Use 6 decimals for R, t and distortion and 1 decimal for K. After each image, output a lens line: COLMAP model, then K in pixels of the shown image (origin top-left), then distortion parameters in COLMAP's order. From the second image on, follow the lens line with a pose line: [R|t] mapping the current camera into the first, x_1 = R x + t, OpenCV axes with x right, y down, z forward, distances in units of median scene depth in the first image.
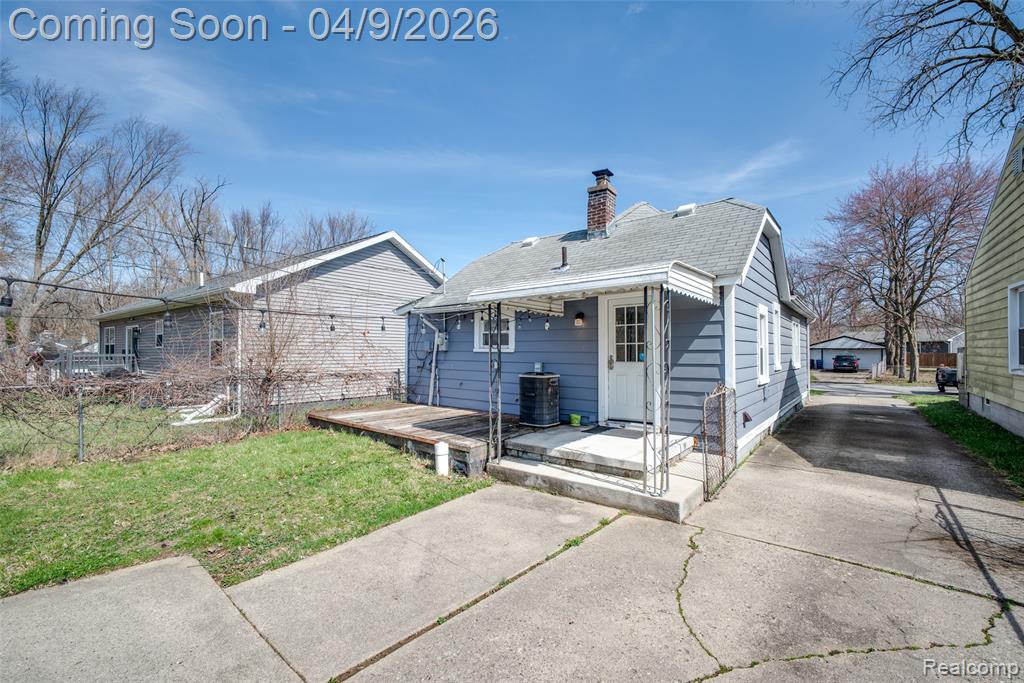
lens RADIAL K [[436.9, 0, 516.8], [0, 436.9, 344.7], [0, 0, 1]] dist [-0.018346, 0.001445]
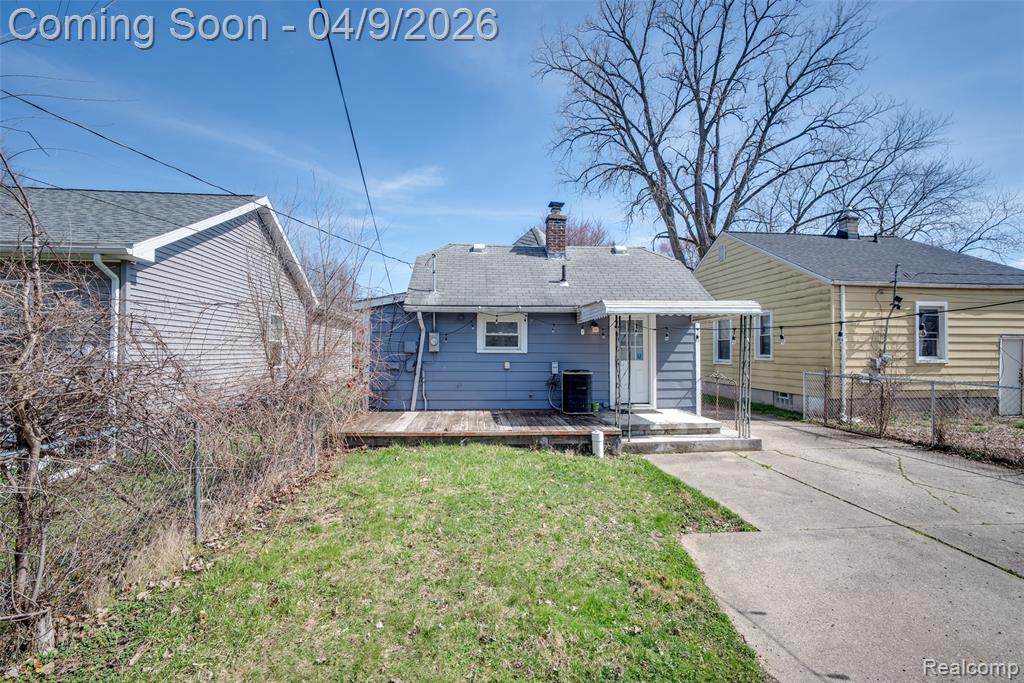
lens RADIAL K [[436.9, 0, 518.4], [0, 436.9, 345.1], [0, 0, 1]] dist [-0.018346, 0.001445]
pose [[0.719417, 0.008124, 0.694531, -1.138263], [-0.012985, 0.999914, 0.001755, -0.007654], [-0.694457, -0.010281, 0.719461, 0.298889]]
